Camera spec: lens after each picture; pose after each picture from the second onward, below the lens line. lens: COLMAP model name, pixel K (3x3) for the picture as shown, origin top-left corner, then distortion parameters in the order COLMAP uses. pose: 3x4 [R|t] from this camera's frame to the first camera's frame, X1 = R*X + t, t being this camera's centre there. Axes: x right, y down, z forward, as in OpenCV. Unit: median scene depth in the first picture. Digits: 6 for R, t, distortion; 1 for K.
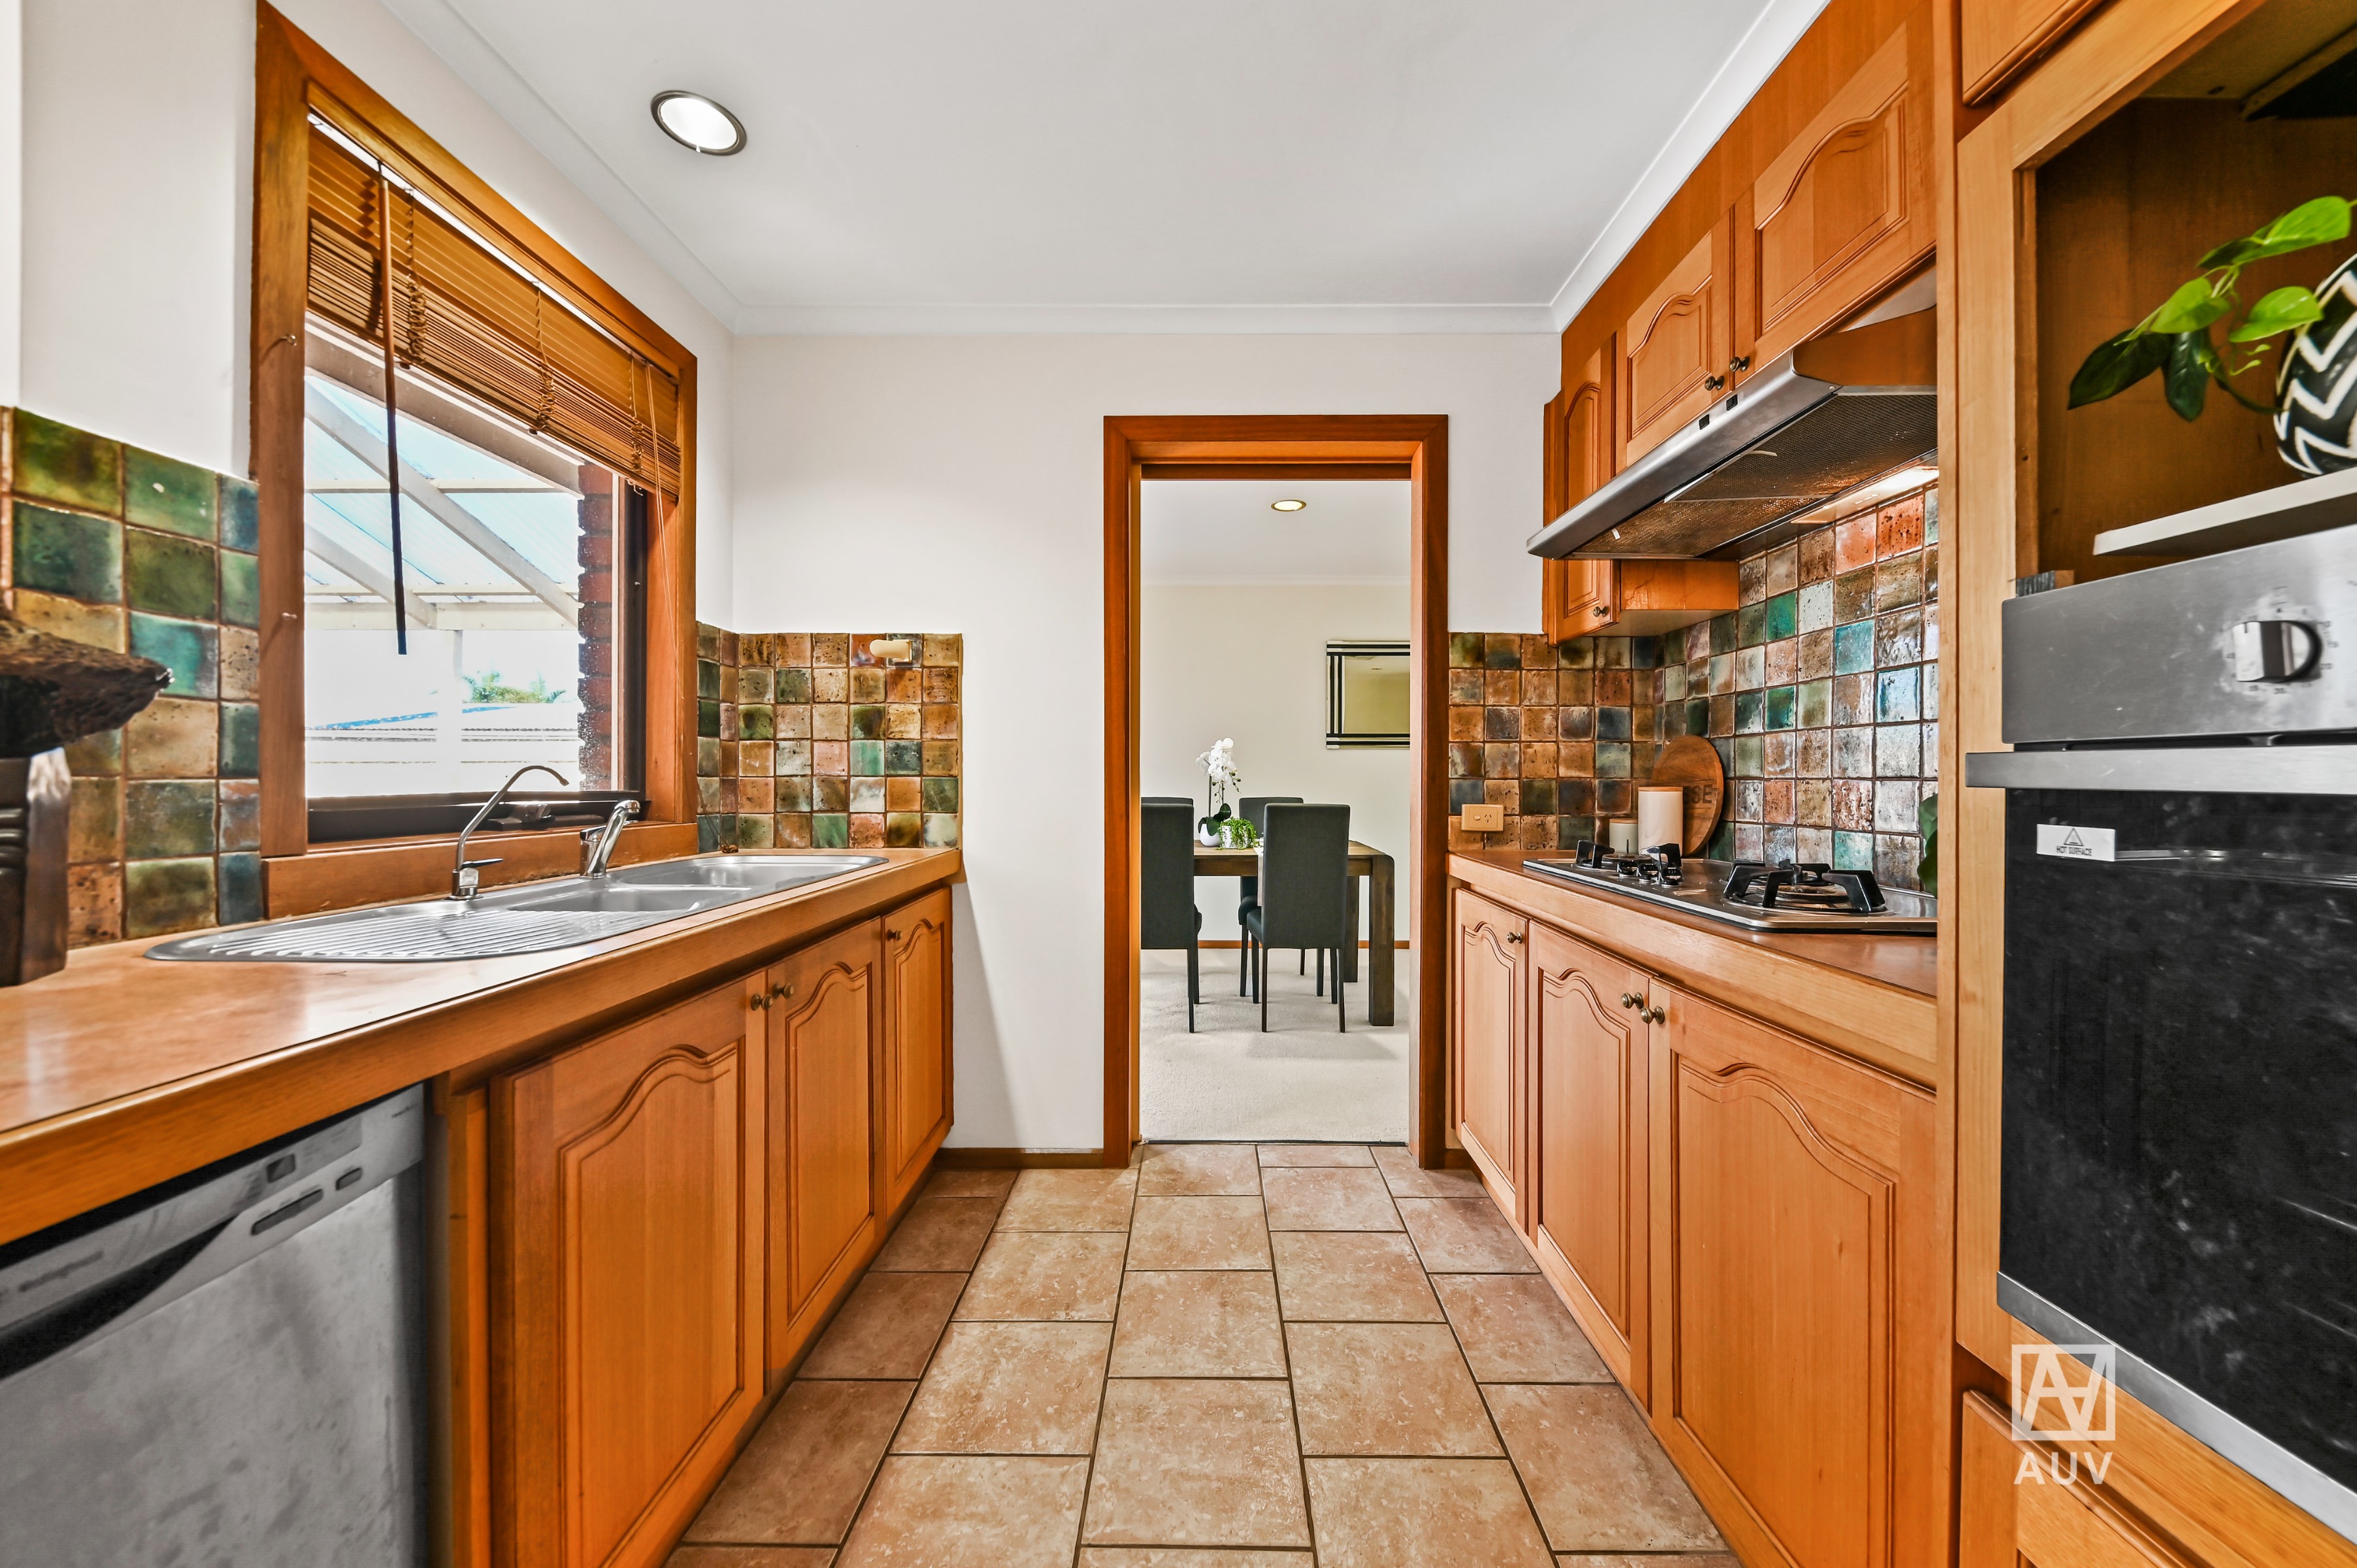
lens RADIAL K [[845.3, 0, 1189.5], [0, 845.3, 791.4], [0, 0, 1]] dist [0.002441, 0.000007]
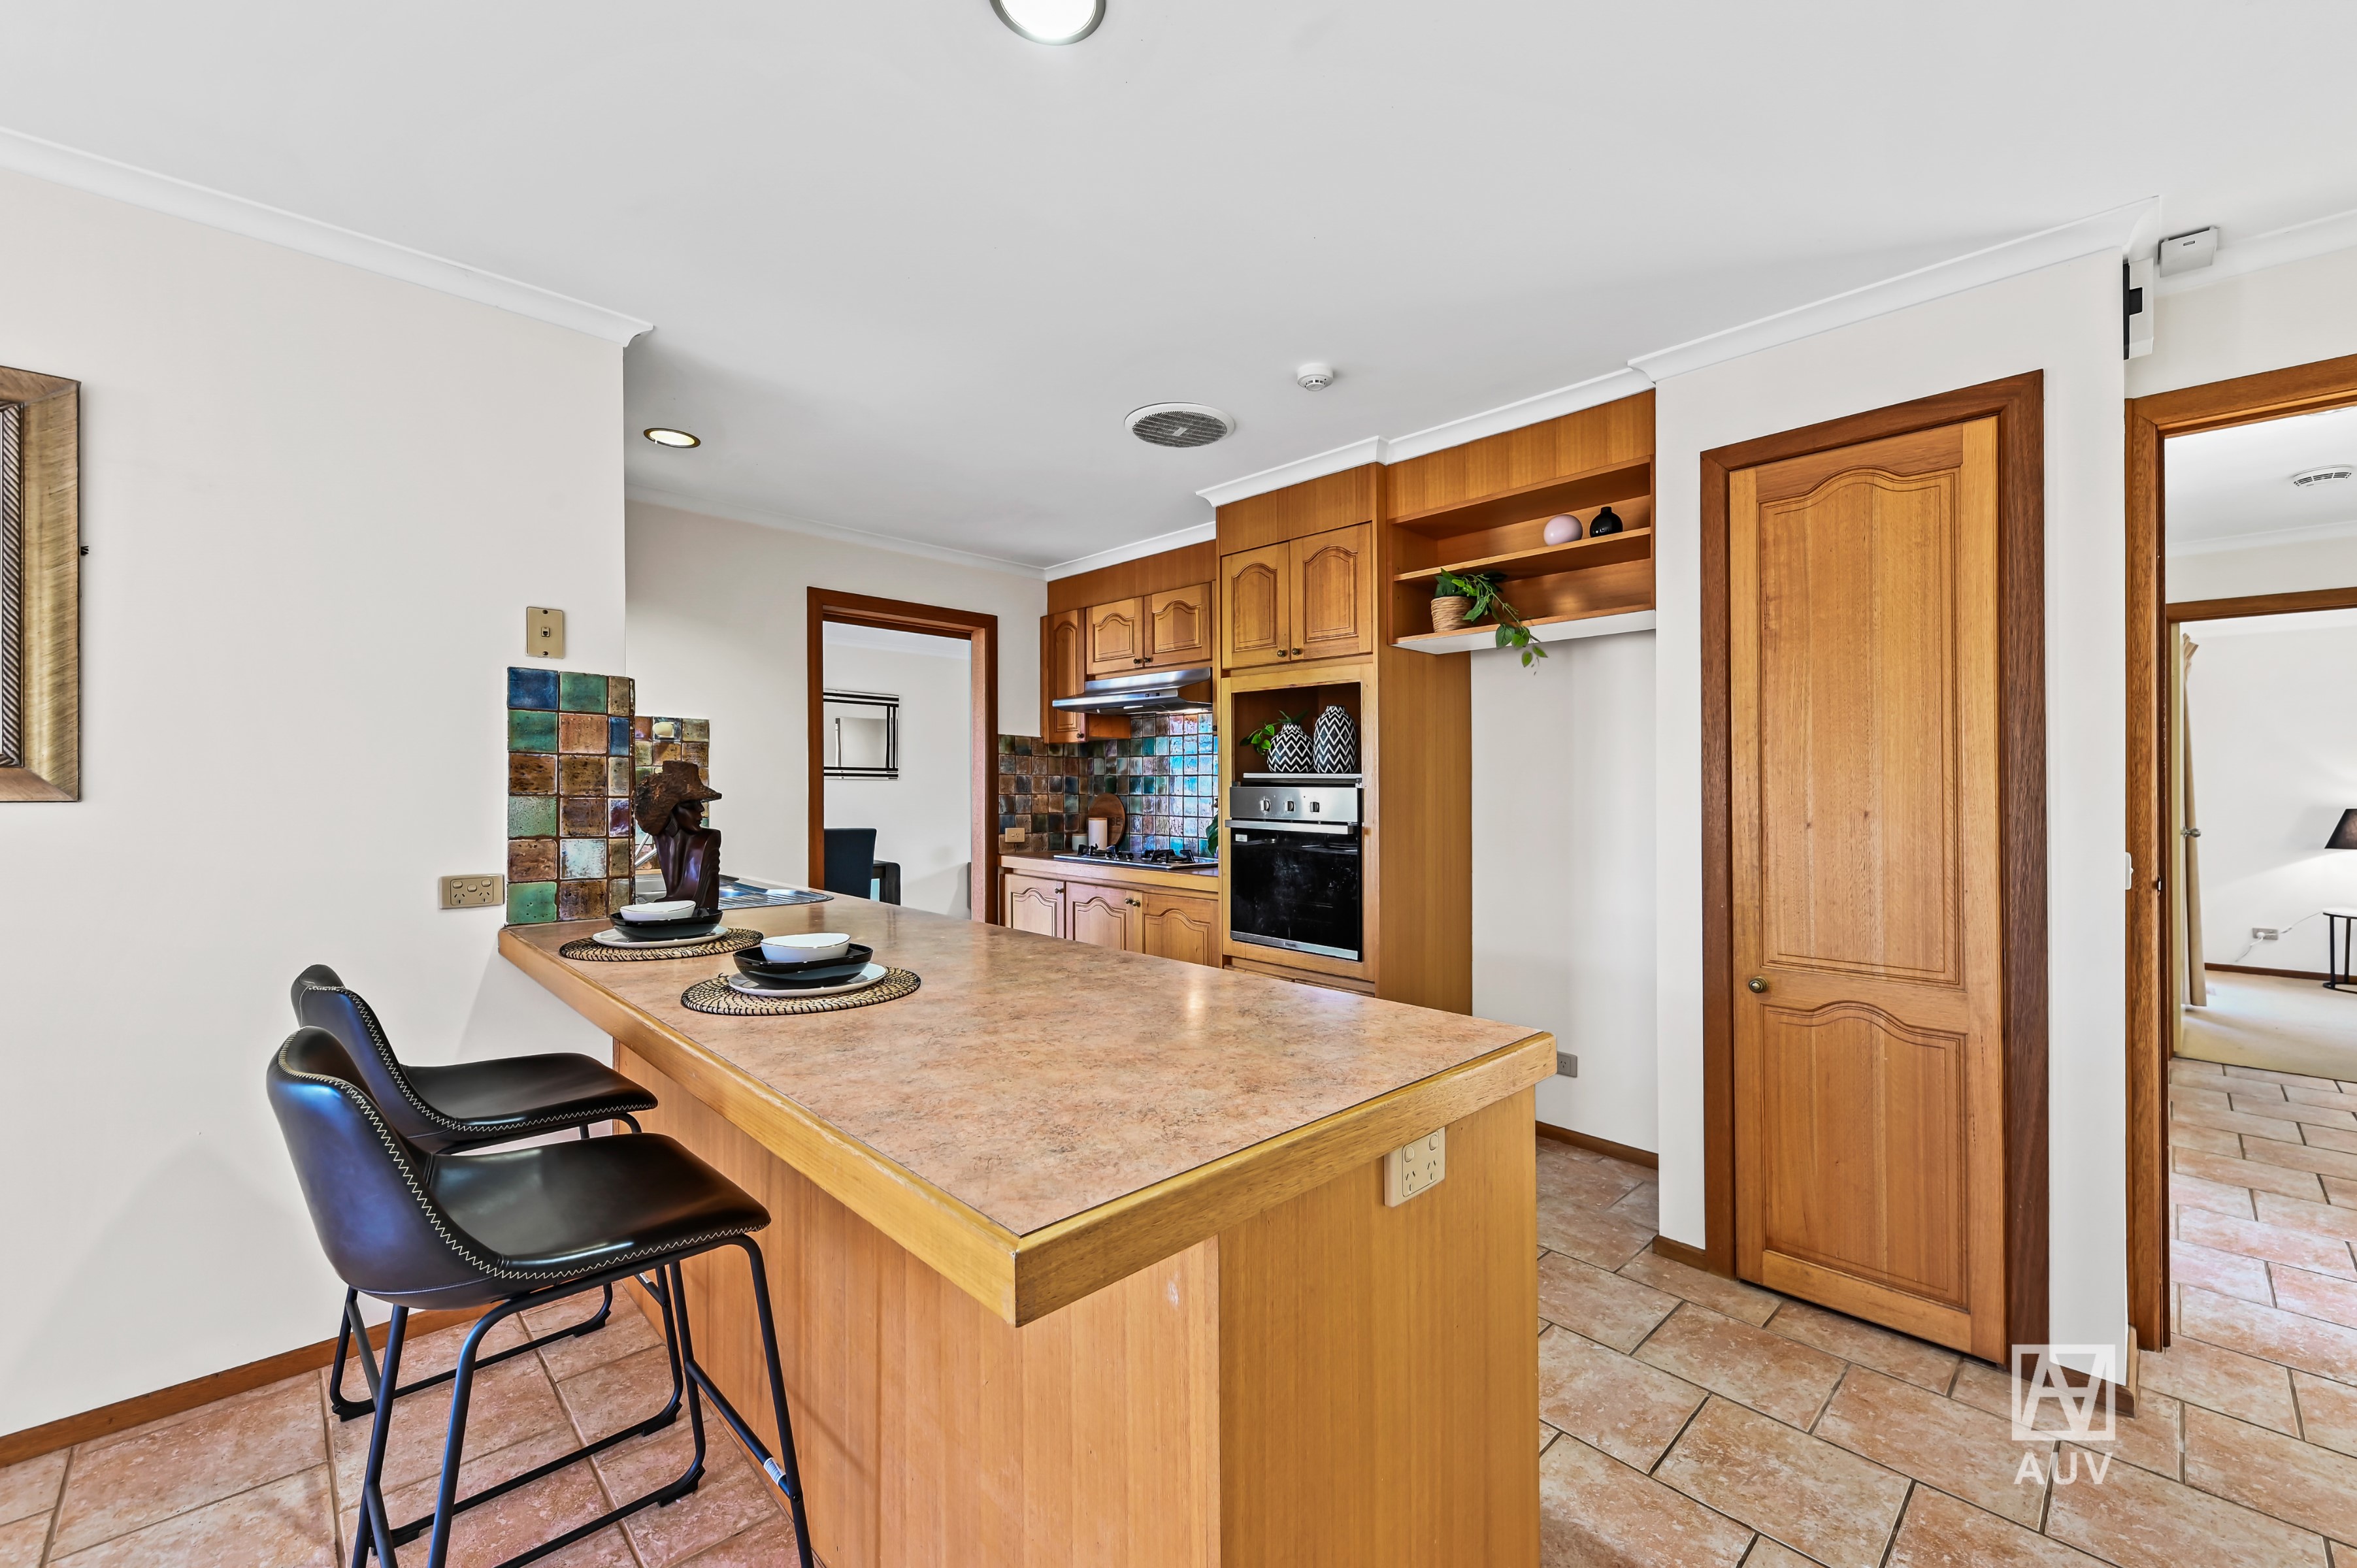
lens RADIAL K [[962.9, 0, 1180.4], [0, 962.9, 786.3], [0, 0, 1]] dist [-0.000226, -0.000002]
pose [[0.717736, 0.003631, 0.696306, -0.903948], [0.005184, 0.999931, -0.010558, -0.053981], [-0.696297, 0.011187, 0.717667, -0.807042]]
